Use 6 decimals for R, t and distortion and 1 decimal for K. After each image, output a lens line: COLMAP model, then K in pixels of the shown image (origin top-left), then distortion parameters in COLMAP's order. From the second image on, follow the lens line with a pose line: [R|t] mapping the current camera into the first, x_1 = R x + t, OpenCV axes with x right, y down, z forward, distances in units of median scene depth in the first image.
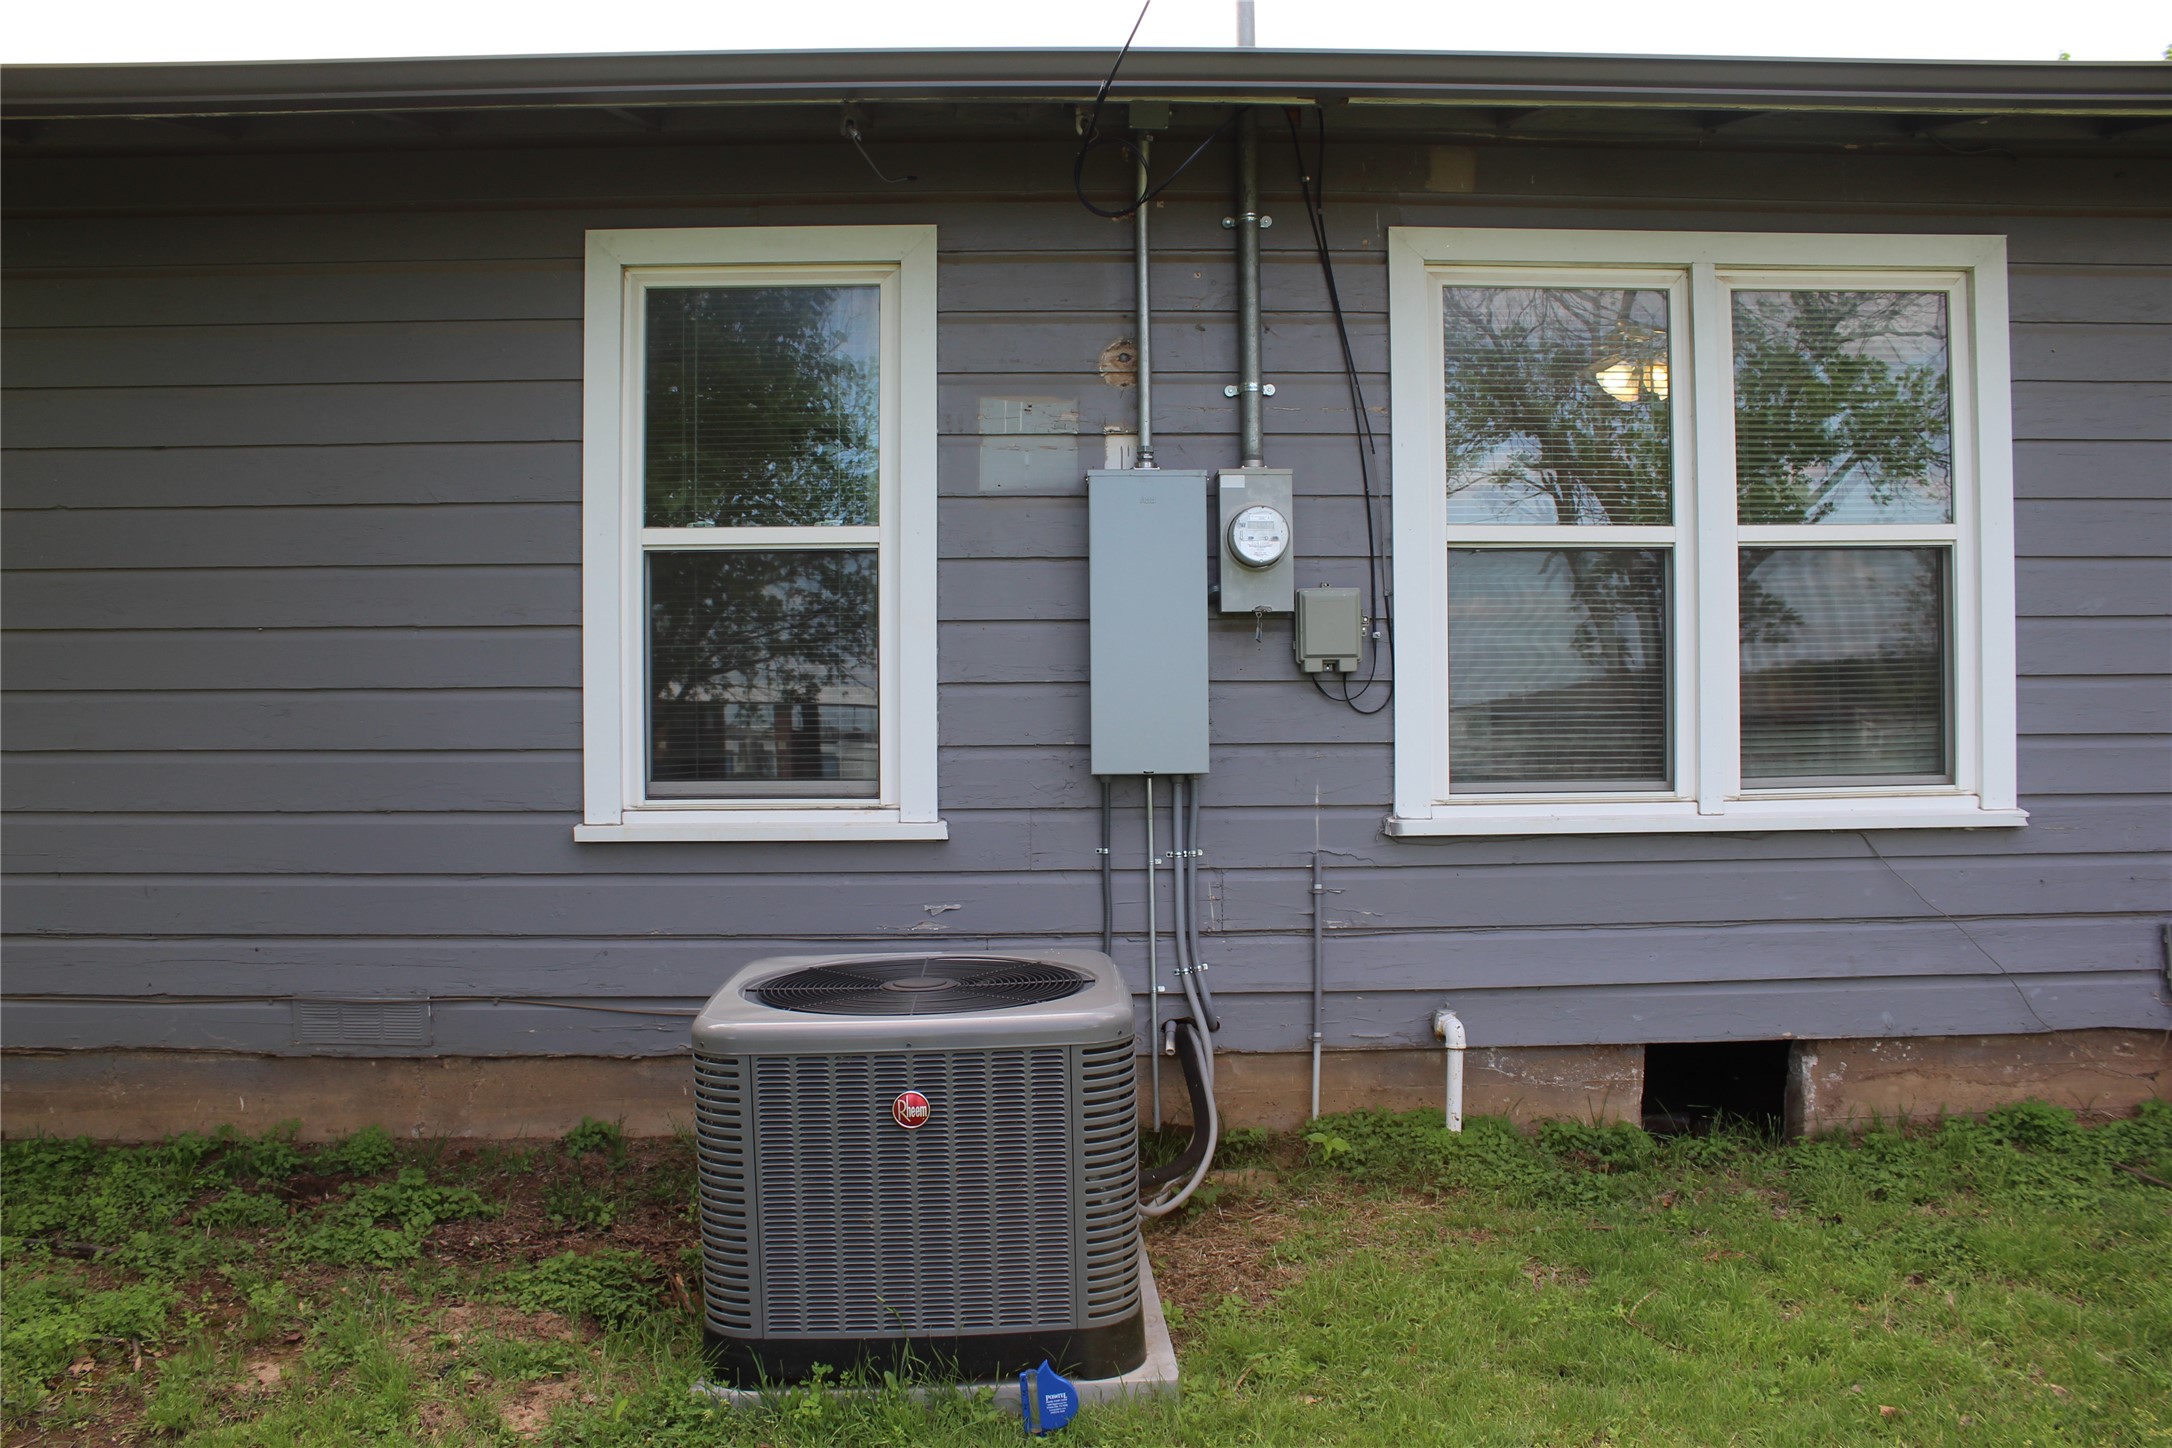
lens RADIAL K [[1714.3, 0, 1086.1], [0, 1714.3, 758.9], [0, 0, 1]] dist [-0.101571, -0.000011]
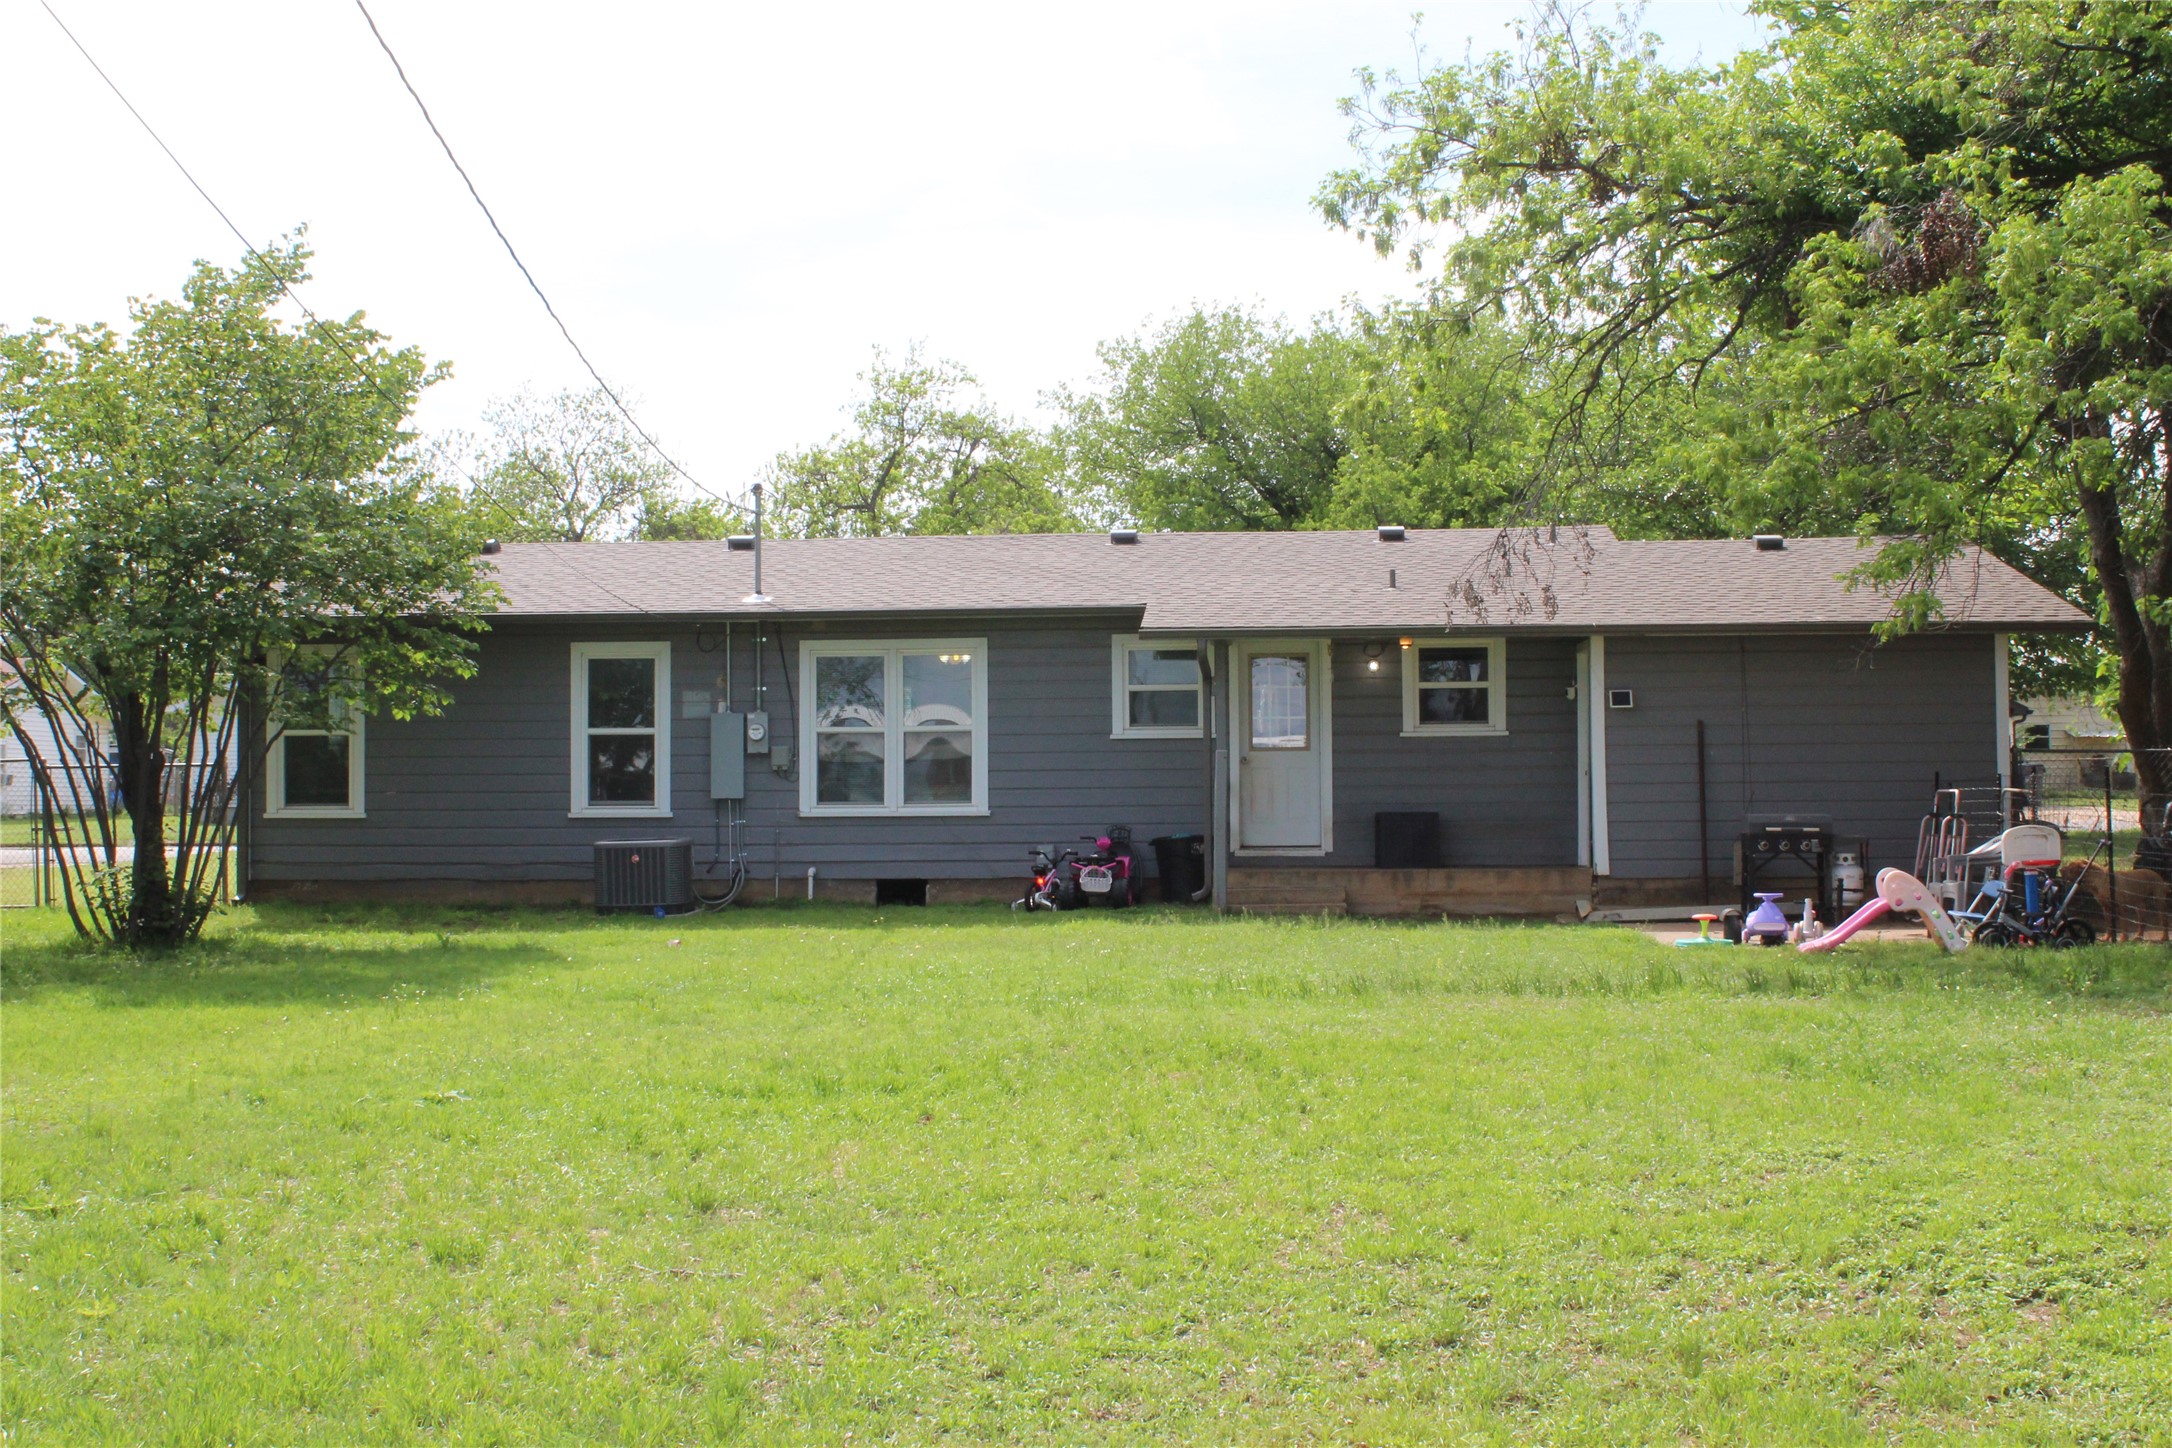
lens RADIAL K [[2908.7, 0, 1086.0], [0, 2908.7, 724.0], [0, 0, 1]] dist [-0.004112, -0.001222]
pose [[0.995994, 0.000807, -0.089414, 1.295808], [-0.000992, 0.999997, -0.002027, -0.133283], [0.089412, 0.002107, 0.995992, -4.871806]]
